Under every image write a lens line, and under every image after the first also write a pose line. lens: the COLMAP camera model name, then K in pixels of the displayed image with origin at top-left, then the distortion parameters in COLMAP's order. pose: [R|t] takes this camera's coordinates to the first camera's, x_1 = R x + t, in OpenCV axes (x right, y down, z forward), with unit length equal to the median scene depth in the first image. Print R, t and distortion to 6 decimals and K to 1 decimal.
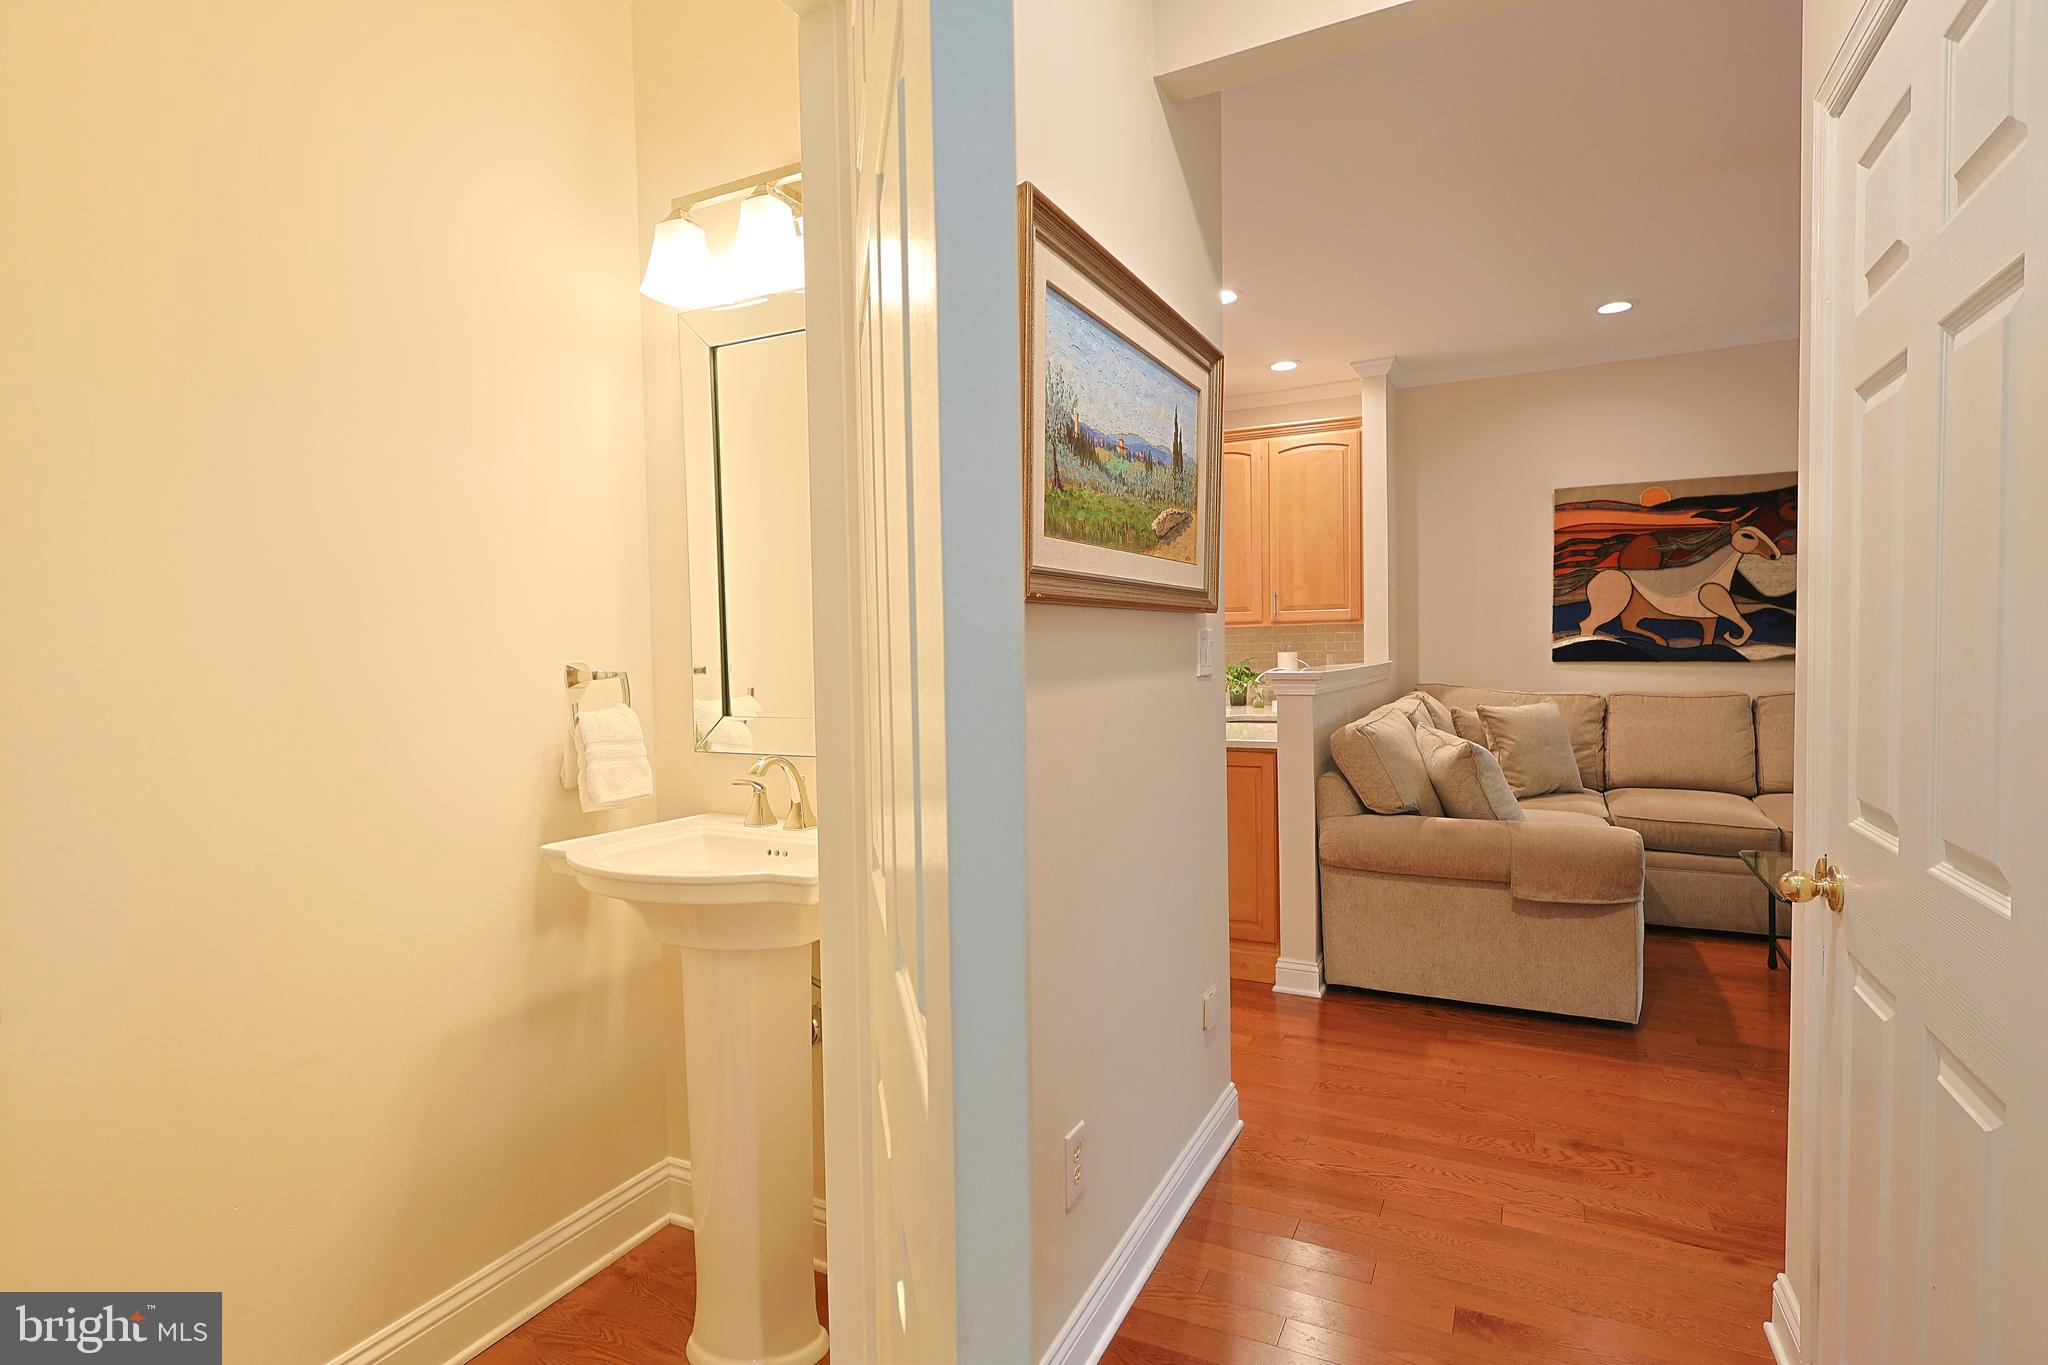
lens RADIAL K [[1018.3, 0, 1020.5], [0, 1018.3, 684.2], [0, 0, 1]] dist [-0.013109, 0.001559]
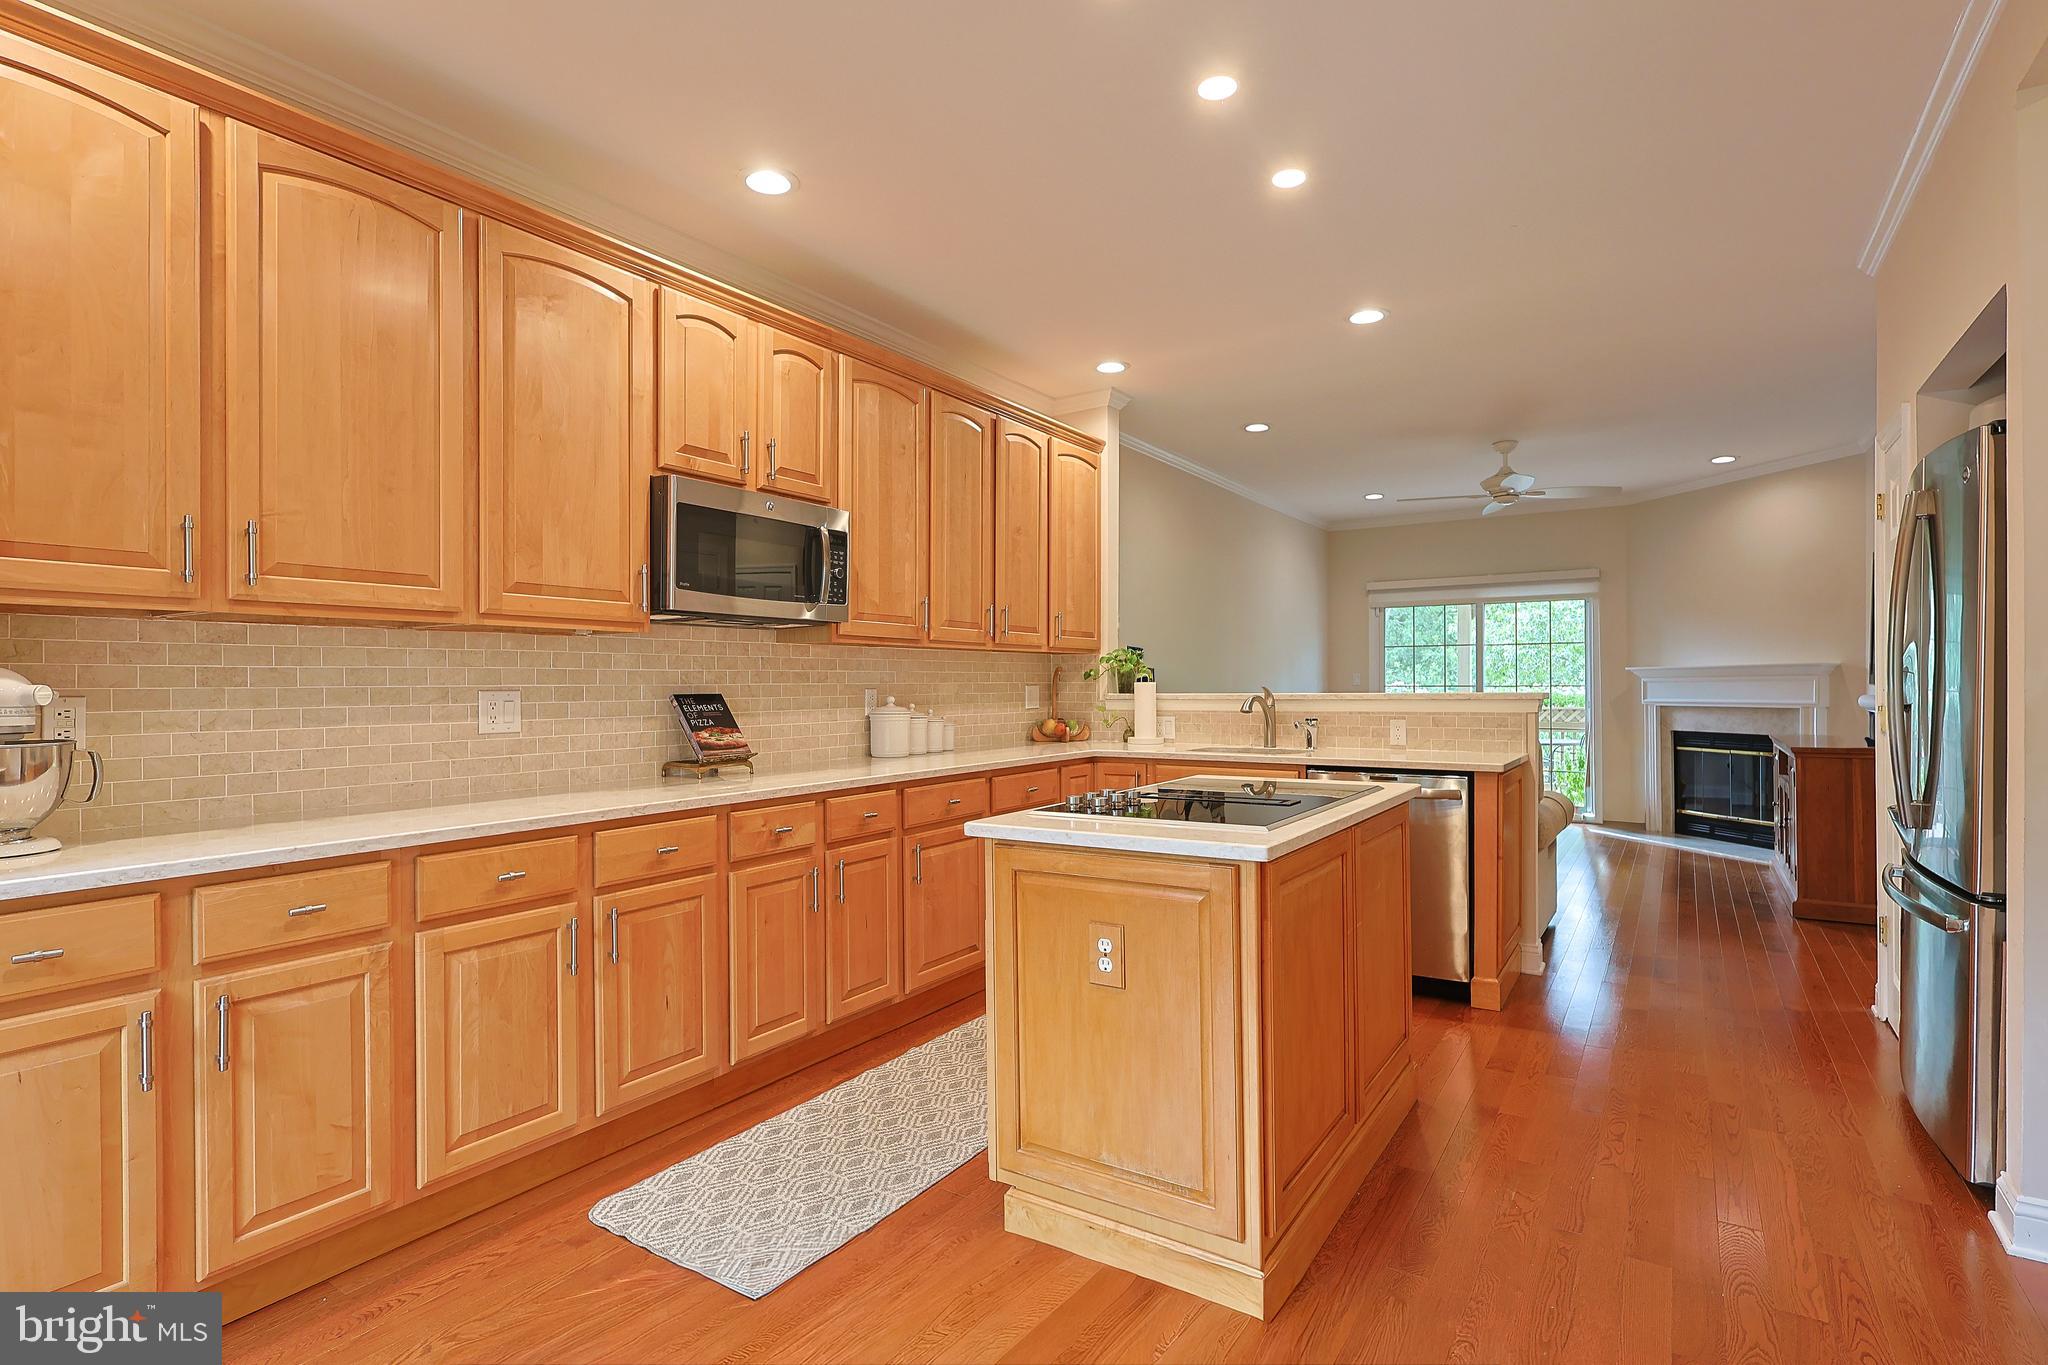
lens RADIAL K [[1018.3, 0, 1032.8], [0, 1018.3, 684.7], [0, 0, 1]] dist [-0.013109, 0.001559]
pose [[0.109225, 0.024046, 0.993726, -0.614314], [0.042890, 0.998662, -0.028879, -0.006074], [-0.993091, 0.045775, 0.108048, 0.936955]]
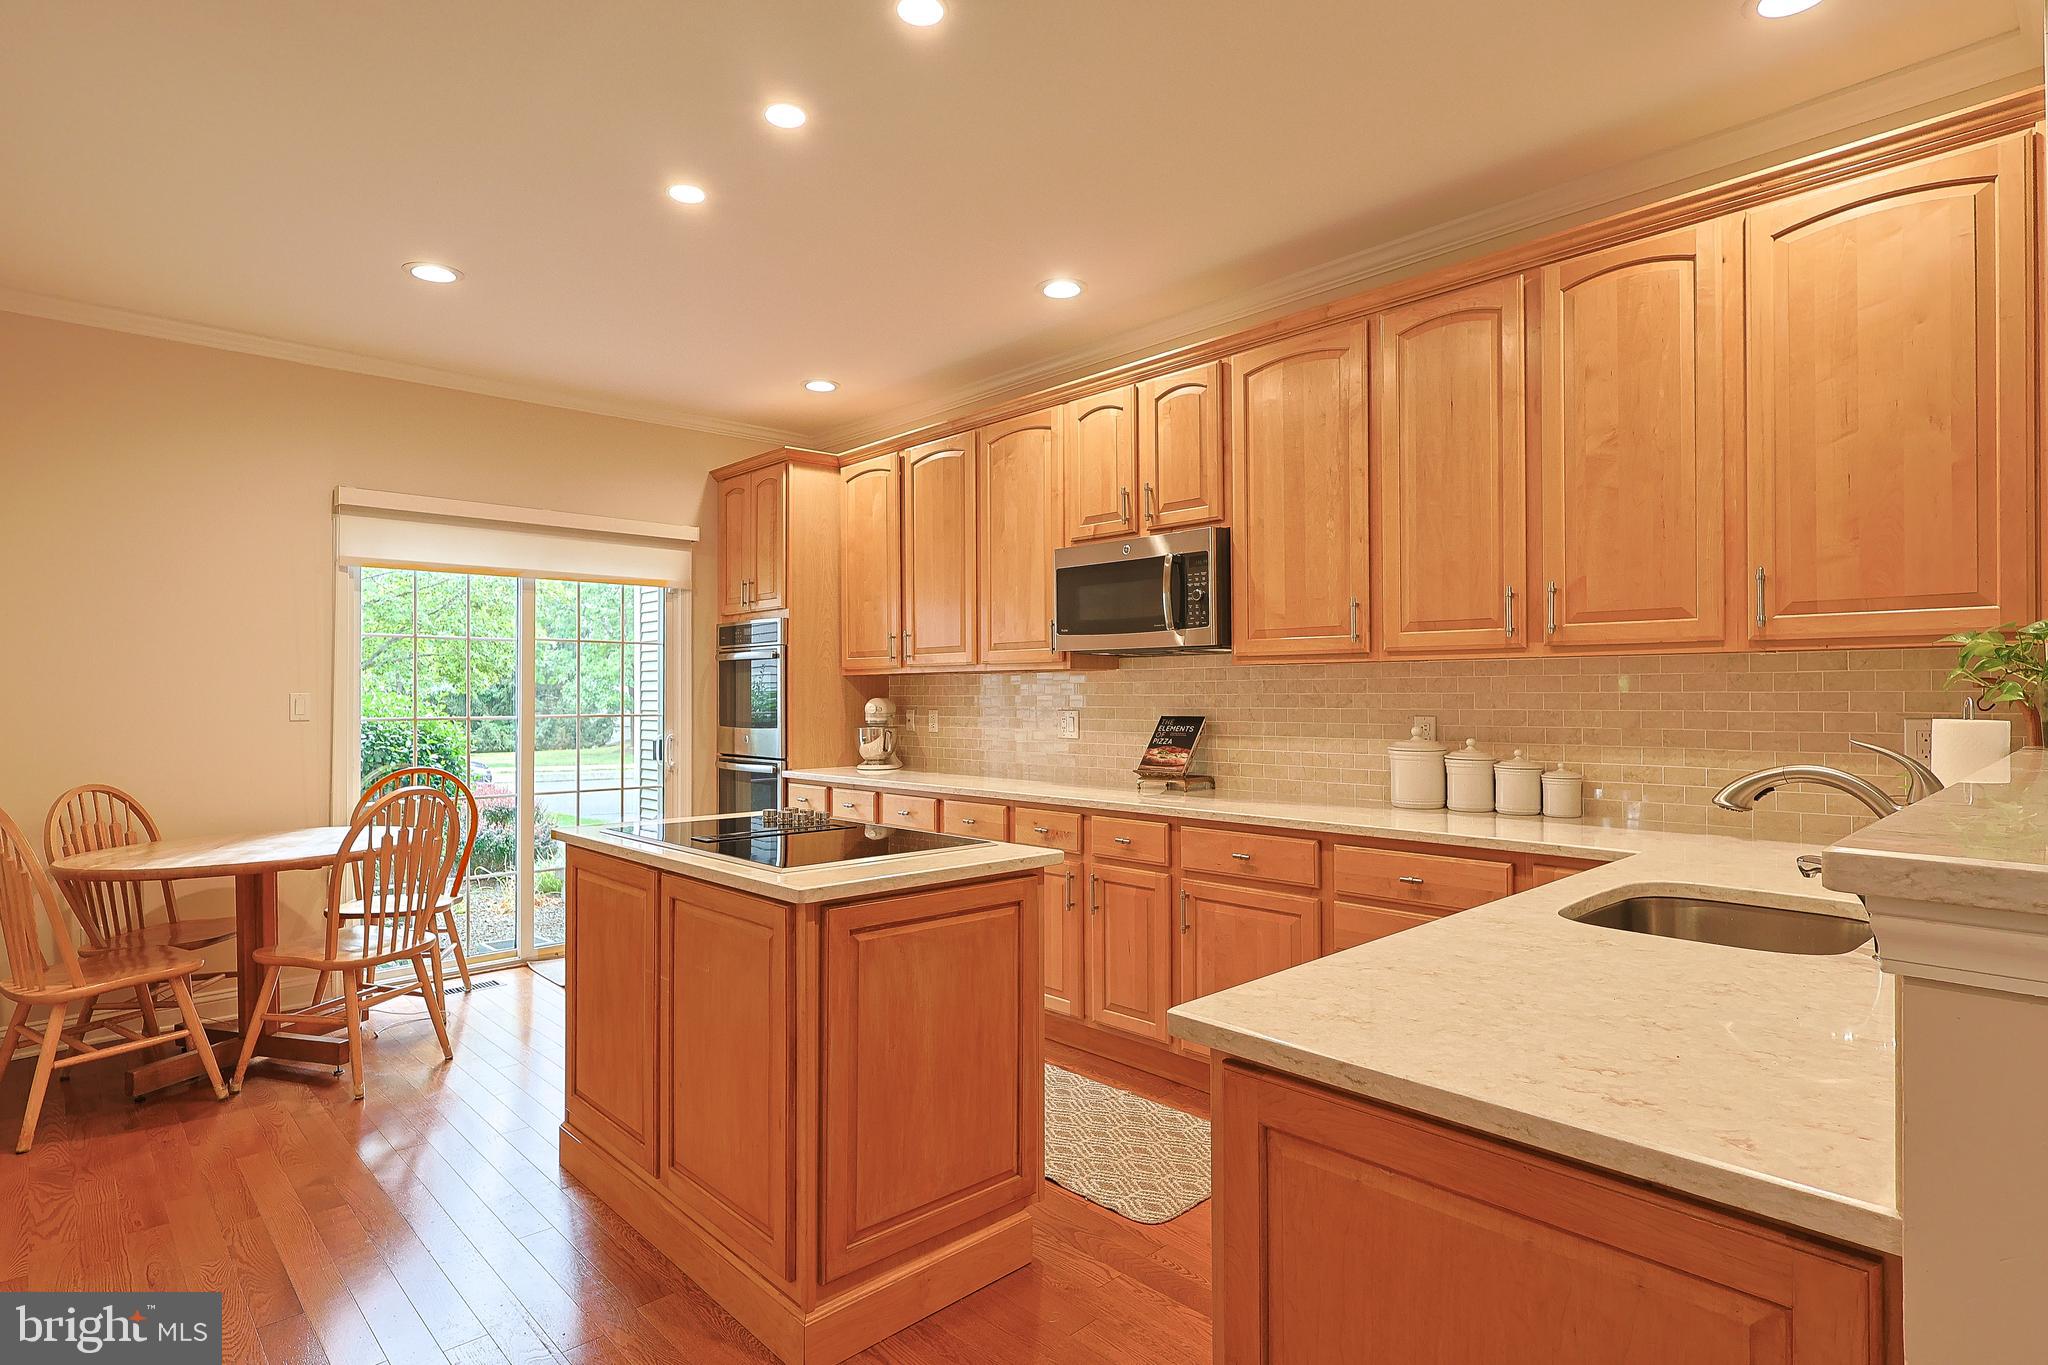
lens RADIAL K [[1018.3, 0, 1021.9], [0, 1018.3, 691.3], [0, 0, 1]] dist [-0.013109, 0.001559]
pose [[0.939211, 0.021648, -0.342658, 0.109957], [-0.035615, 0.998769, -0.034520, -0.016126], [0.341489, 0.044625, 0.938826, 0.514929]]
